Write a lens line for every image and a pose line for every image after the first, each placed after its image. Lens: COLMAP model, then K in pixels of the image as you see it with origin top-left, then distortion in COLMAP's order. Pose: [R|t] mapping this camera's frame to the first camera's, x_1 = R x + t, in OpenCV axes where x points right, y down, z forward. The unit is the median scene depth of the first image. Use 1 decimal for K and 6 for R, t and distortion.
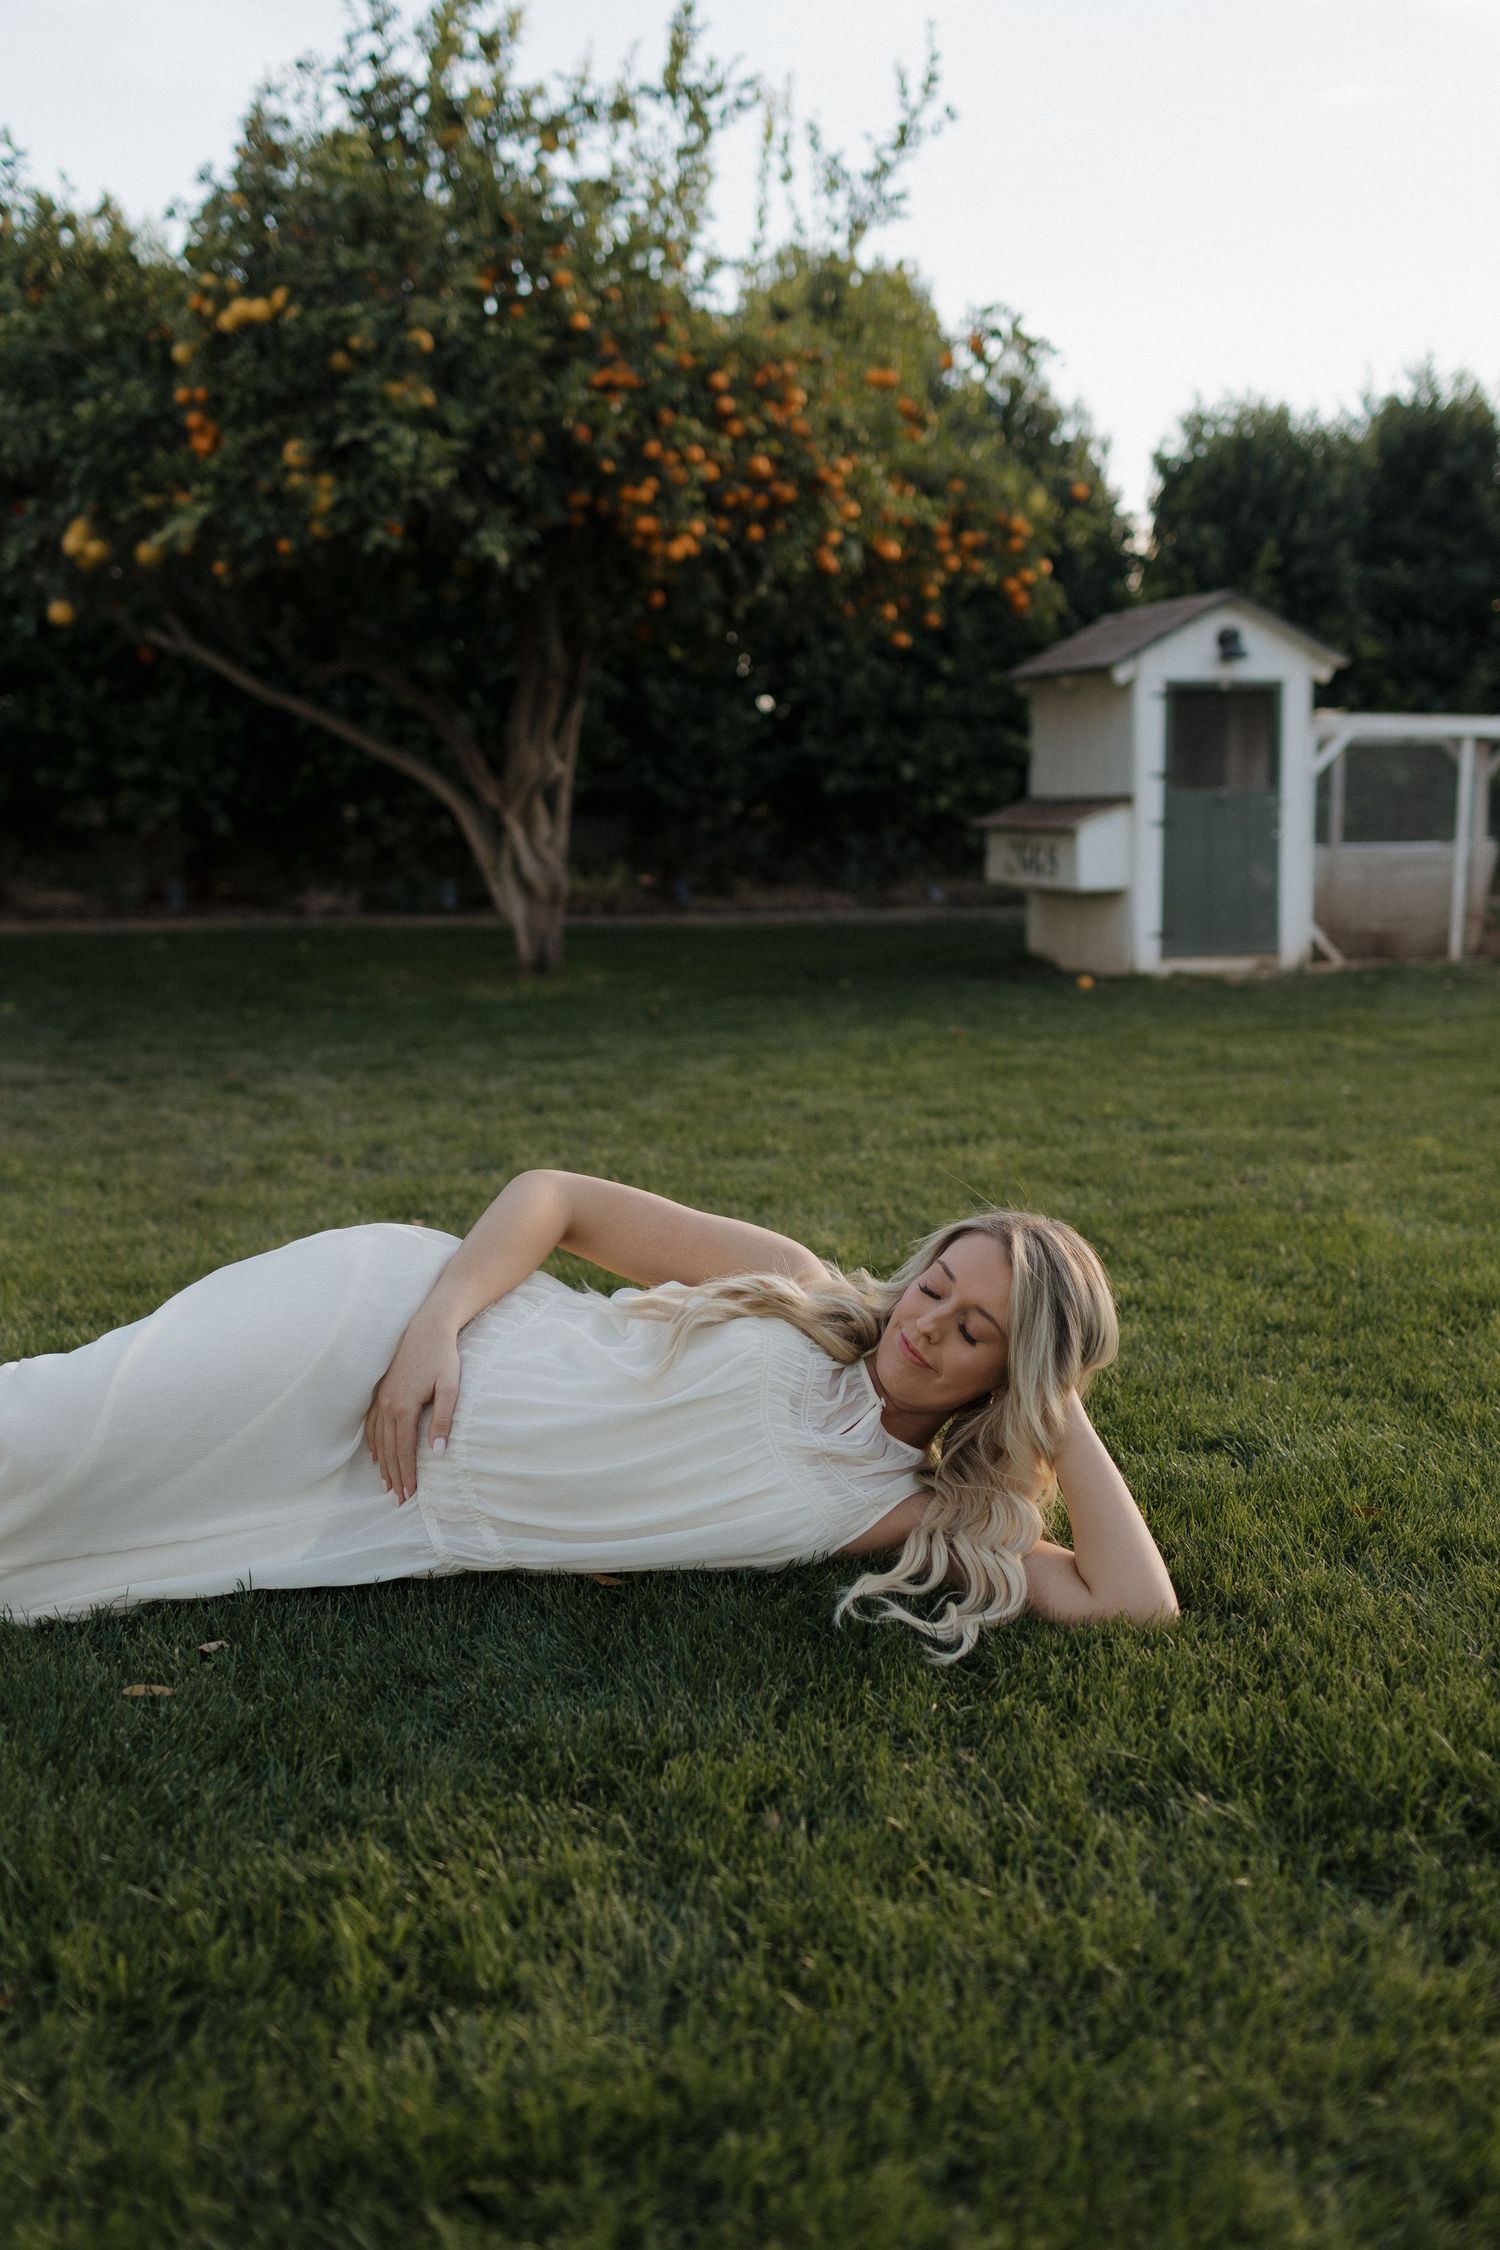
lens RADIAL K [[2191.6, 0, 750.3], [0, 2191.6, 1140.9], [0, 0, 1]] dist [0.014759, 0.000000]
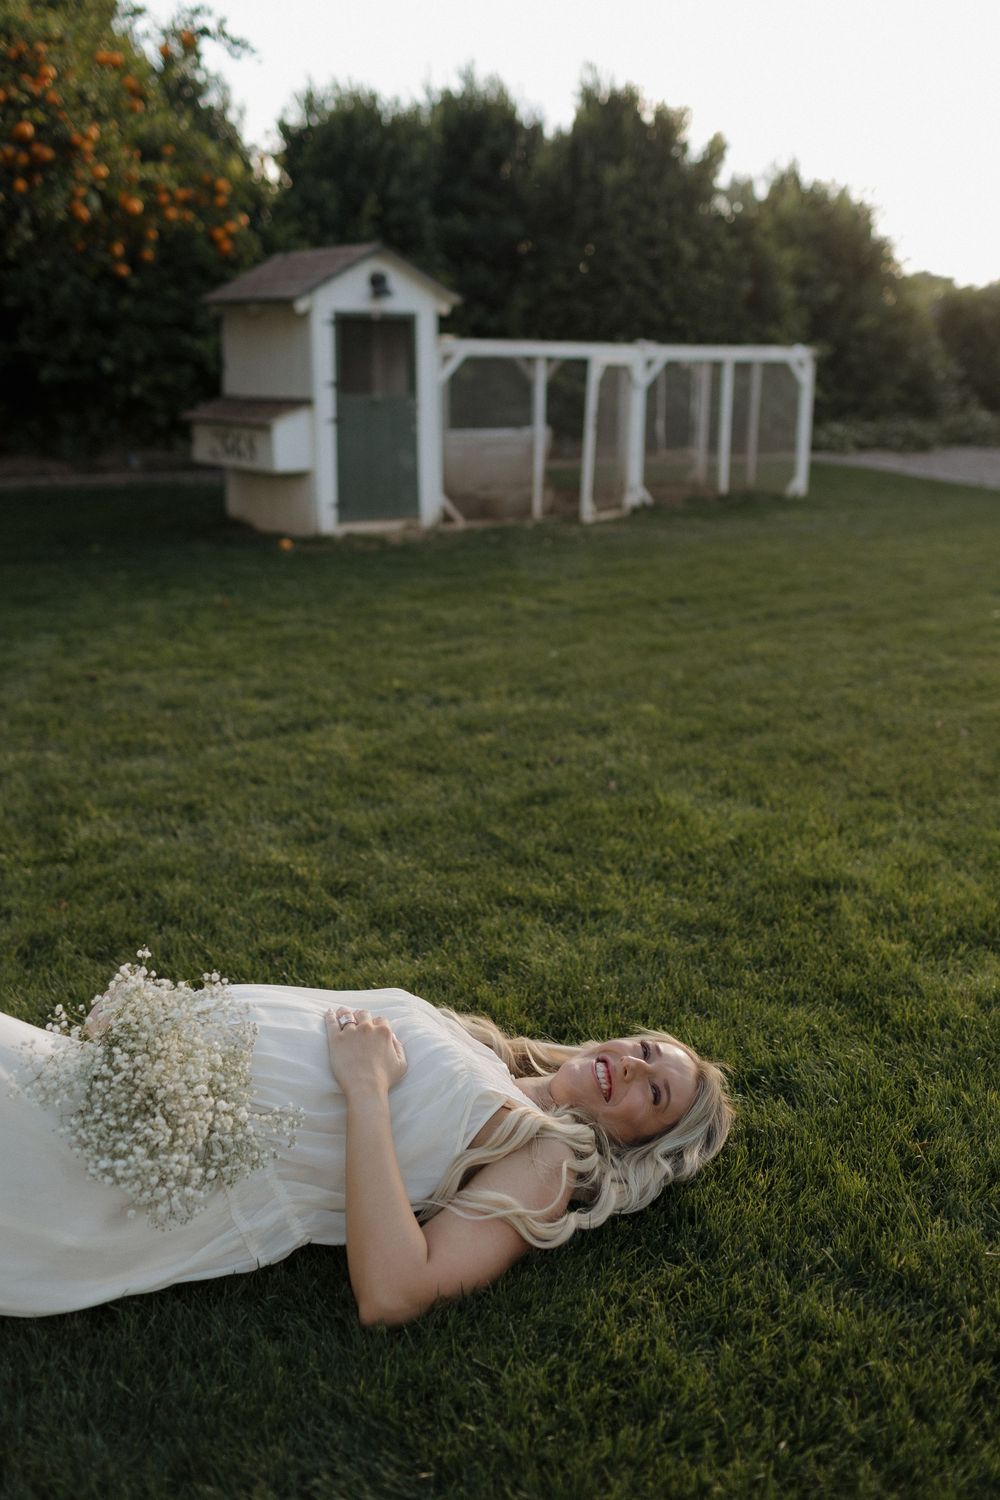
lens RADIAL K [[1576.8, 0, 512.5], [0, 1576.8, 737.6], [0, 0, 1]] dist [0.003661, 0.000000]
pose [[0.935667, -0.065361, 0.346778, -0.052790], [0.036464, 0.995345, 0.089217, -0.034768], [-0.350995, -0.070832, 0.933694, 0.060340]]
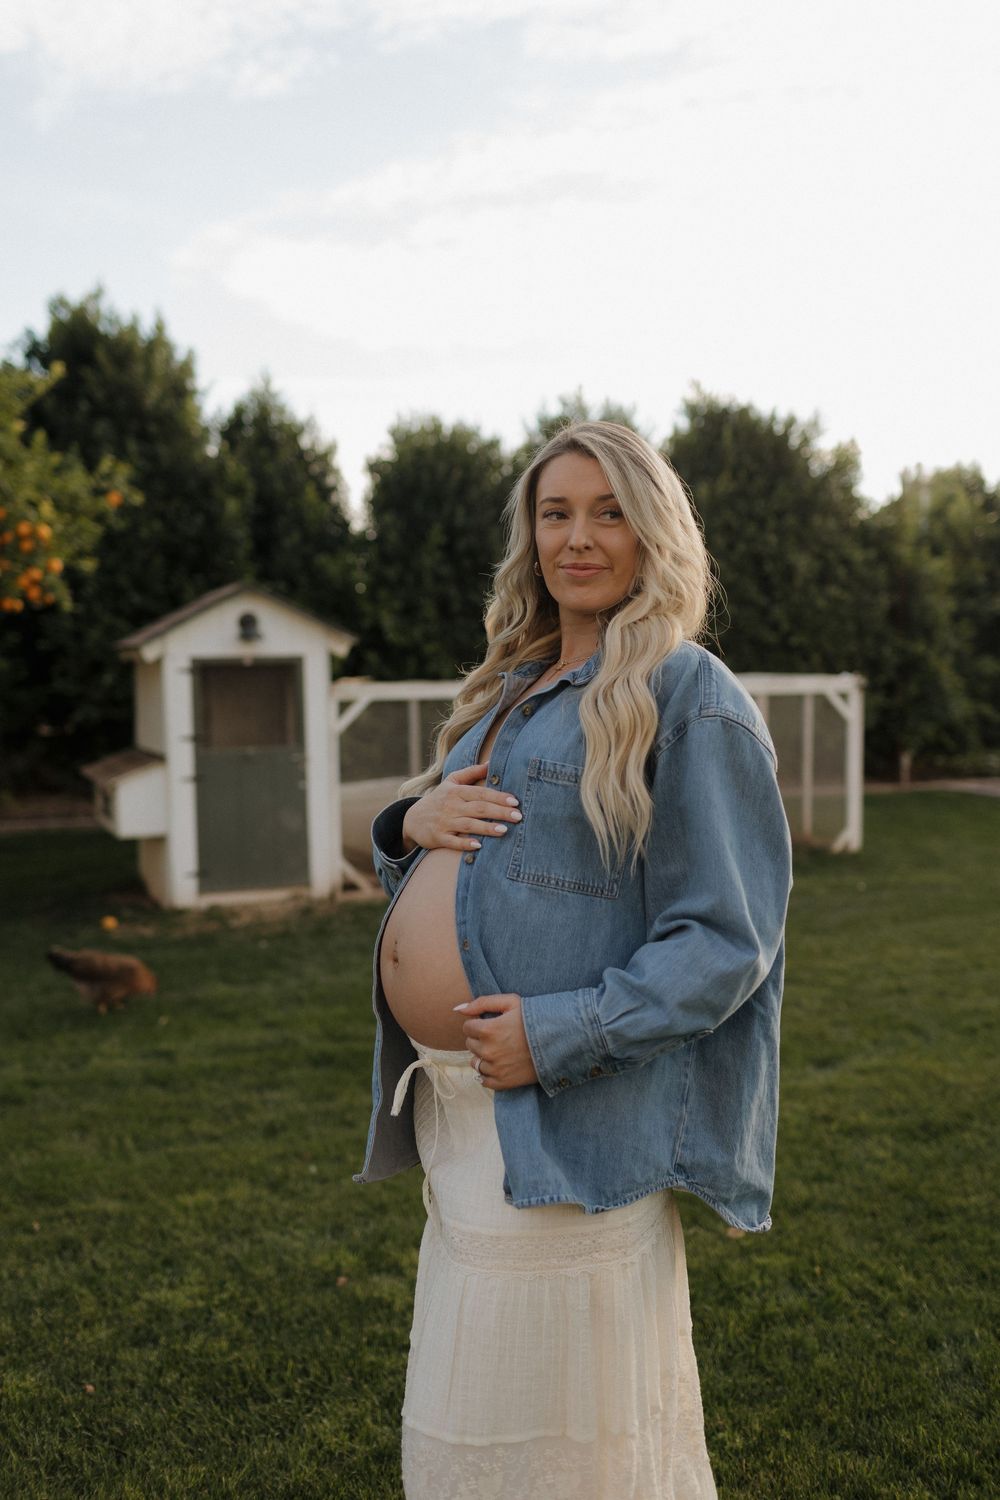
lens RADIAL K [[1461.0, 0, 522.6], [0, 1461.0, 712.8], [0, 0, 1]] dist [0.014759, 0.000000]
pose [[0.996728, -0.006753, 0.080541, 0.291892], [0.016109, 0.993108, -0.116091, -0.084935], [-0.079202, 0.117009, 0.989968, 0.213554]]
